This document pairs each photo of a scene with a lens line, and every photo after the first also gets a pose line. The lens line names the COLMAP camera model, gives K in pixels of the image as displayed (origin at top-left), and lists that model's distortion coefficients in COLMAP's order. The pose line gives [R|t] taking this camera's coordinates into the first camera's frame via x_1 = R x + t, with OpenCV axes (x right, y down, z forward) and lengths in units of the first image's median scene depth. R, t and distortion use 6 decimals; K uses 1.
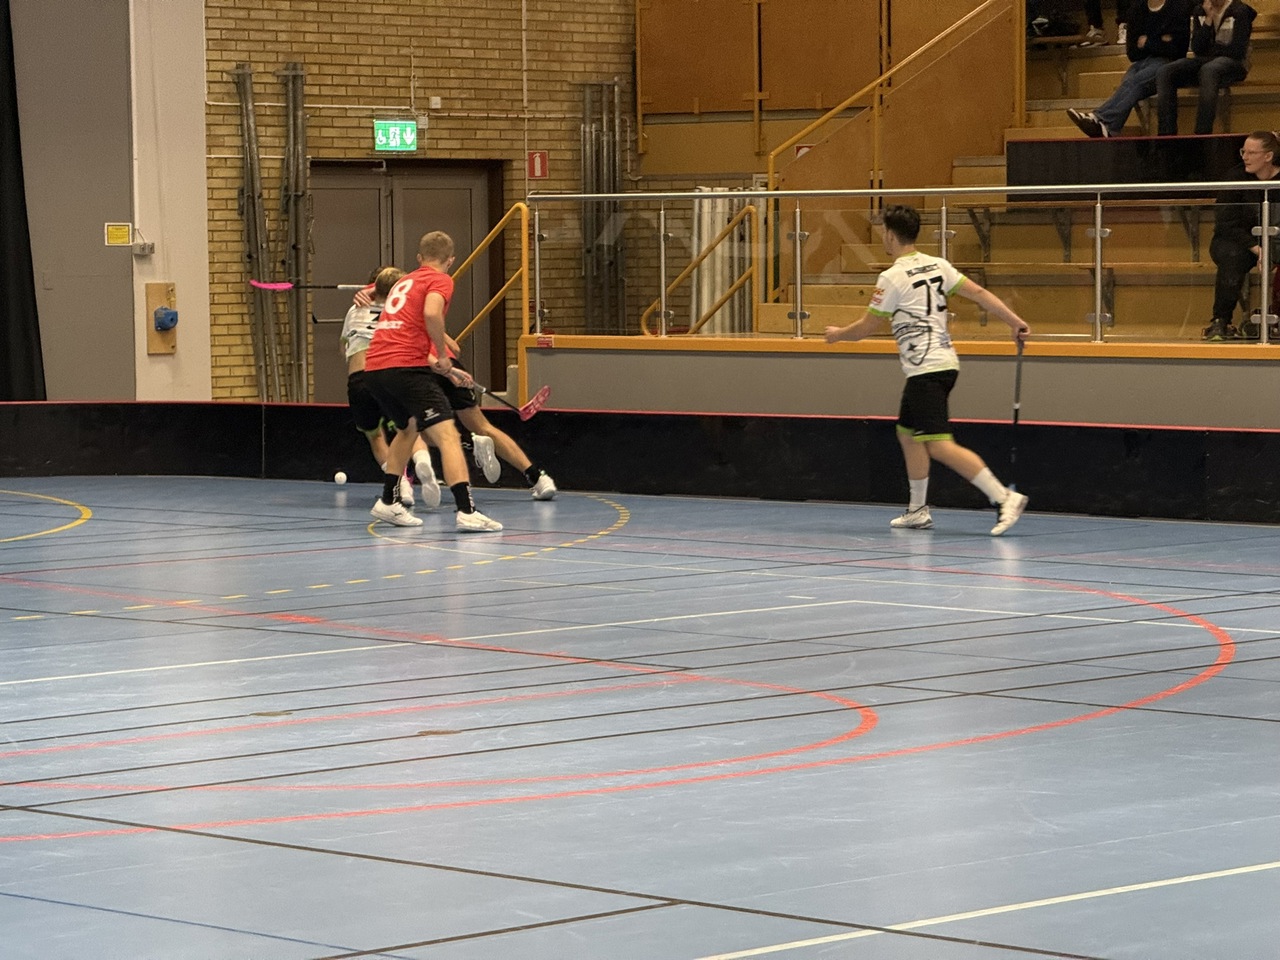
lens RADIAL K [[4487.5, 0, 640.5], [0, 4487.5, 536.7], [0, 0, 1]] dist [0.216121, 1.567314]
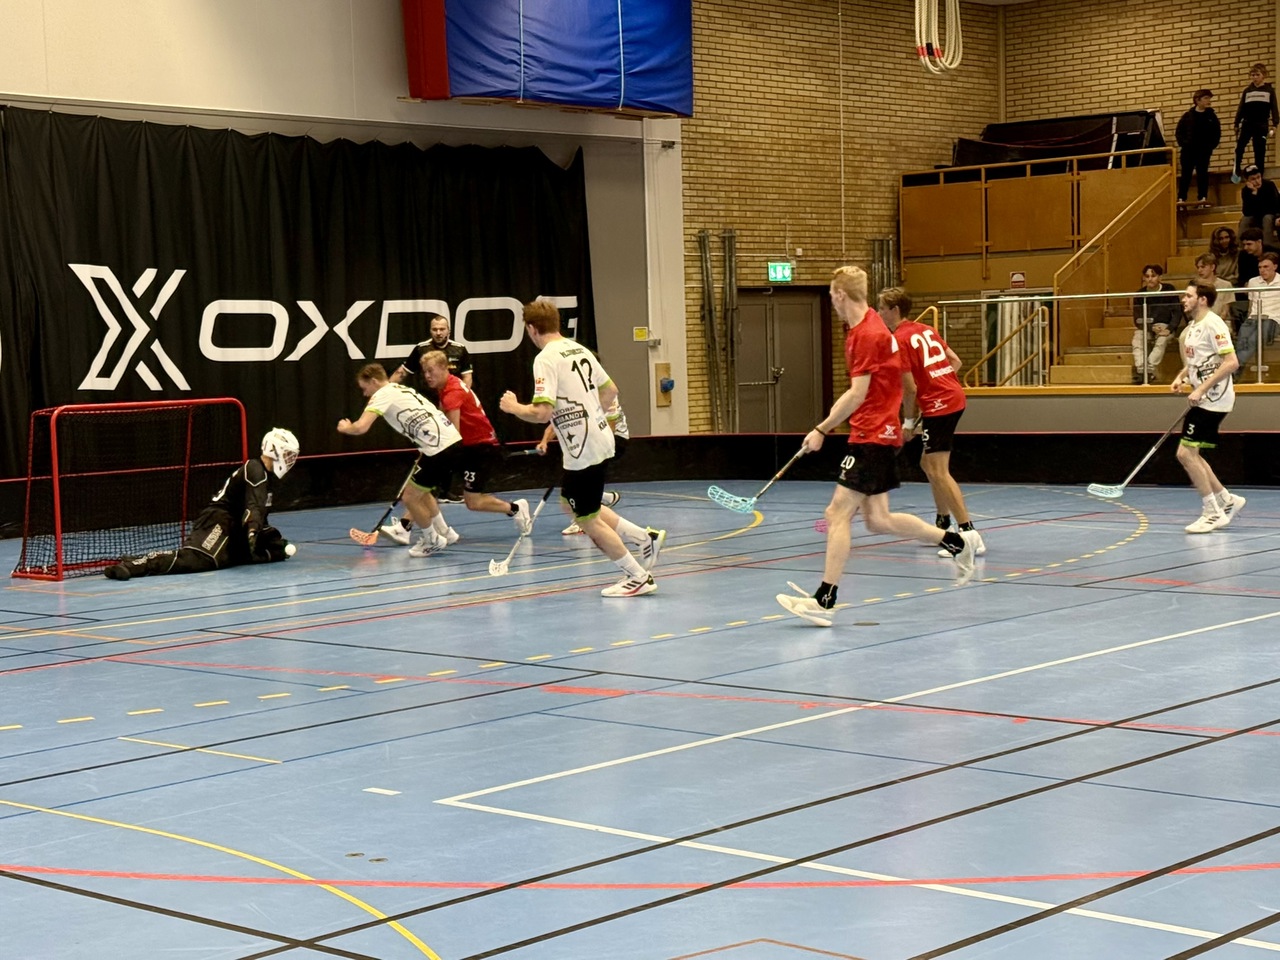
lens RADIAL K [[2324.1, 0, 640.6], [0, 2324.1, 545.9], [0, 0, 1]] dist [0.149155, -0.039106]
pose [[0.999033, -0.023846, 0.036947, -0.144567], [0.023052, 0.999497, 0.021768, -0.007514], [-0.037448, -0.020895, 0.999080, 0.137406]]
